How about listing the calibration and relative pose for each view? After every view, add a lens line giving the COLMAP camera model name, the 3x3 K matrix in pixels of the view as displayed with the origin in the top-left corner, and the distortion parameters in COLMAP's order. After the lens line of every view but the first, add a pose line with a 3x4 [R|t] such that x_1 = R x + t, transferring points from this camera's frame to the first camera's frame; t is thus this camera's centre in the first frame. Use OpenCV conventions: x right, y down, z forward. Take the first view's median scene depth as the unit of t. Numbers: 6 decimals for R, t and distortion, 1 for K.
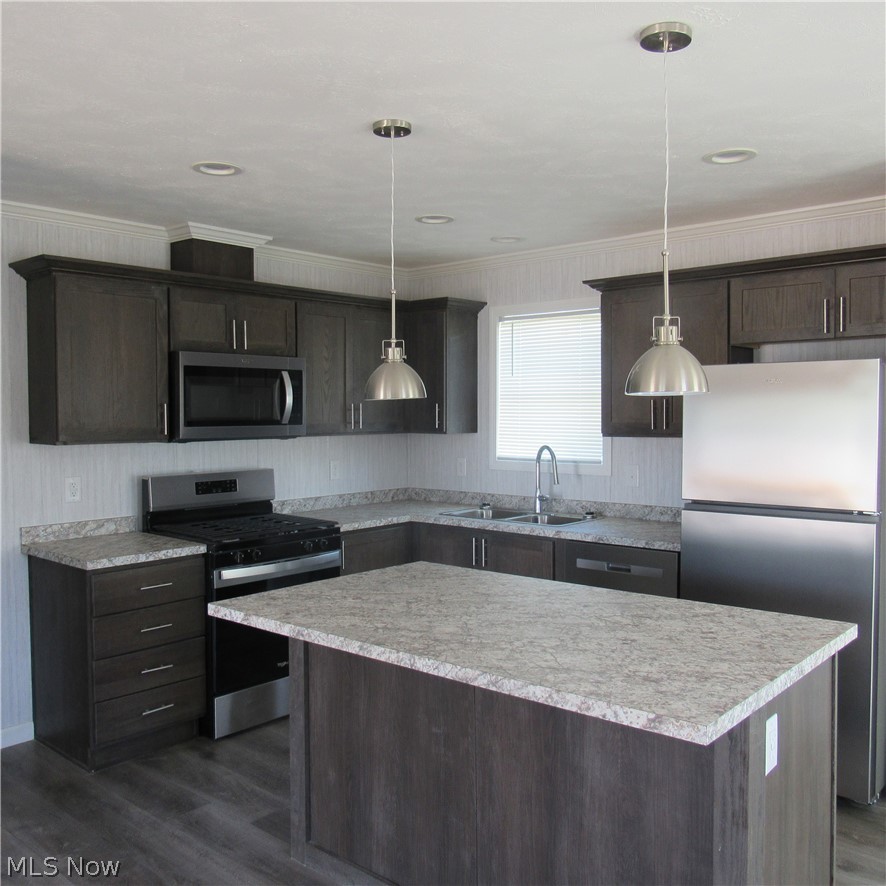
lens RADIAL K [[841.1, 0, 445.3], [0, 841.1, 441.2], [0, 0, 1]] dist [-0.040559, 0.000000]
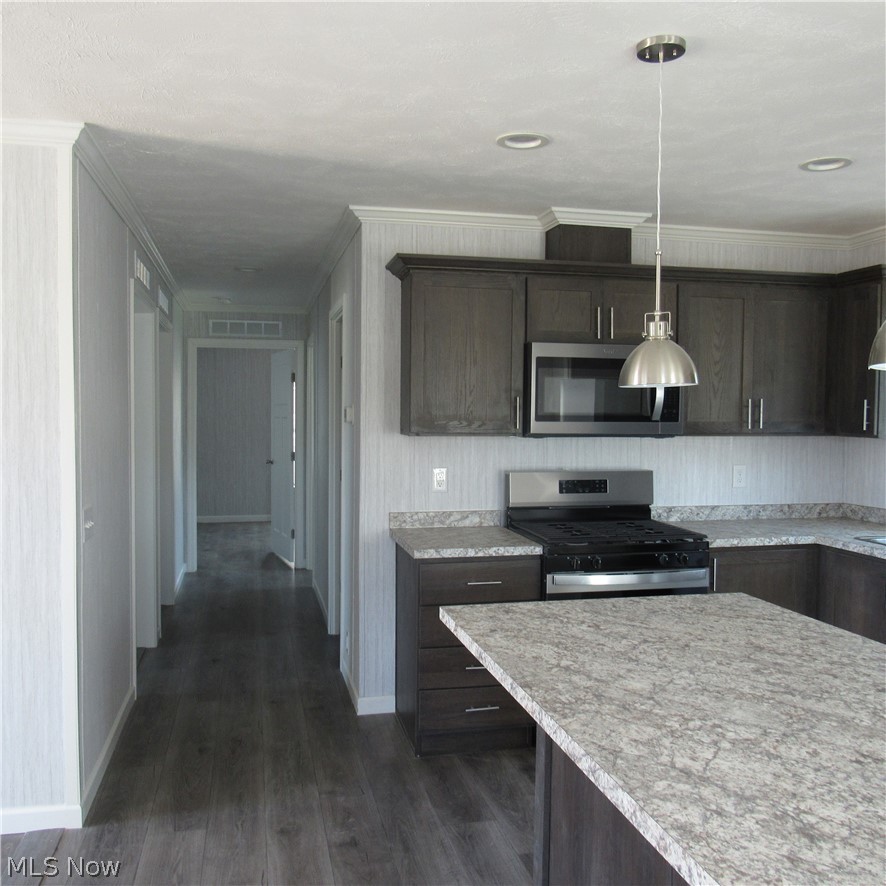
lens RADIAL K [[841.1, 0, 442.0], [0, 841.1, 441.8], [0, 0, 1]] dist [-0.040559, 0.000000]
pose [[0.803940, 0.030213, -0.593942, 0.176906], [-0.031877, 0.999462, 0.007694, 0.002561], [0.593856, 0.012748, 0.804471, 0.165760]]
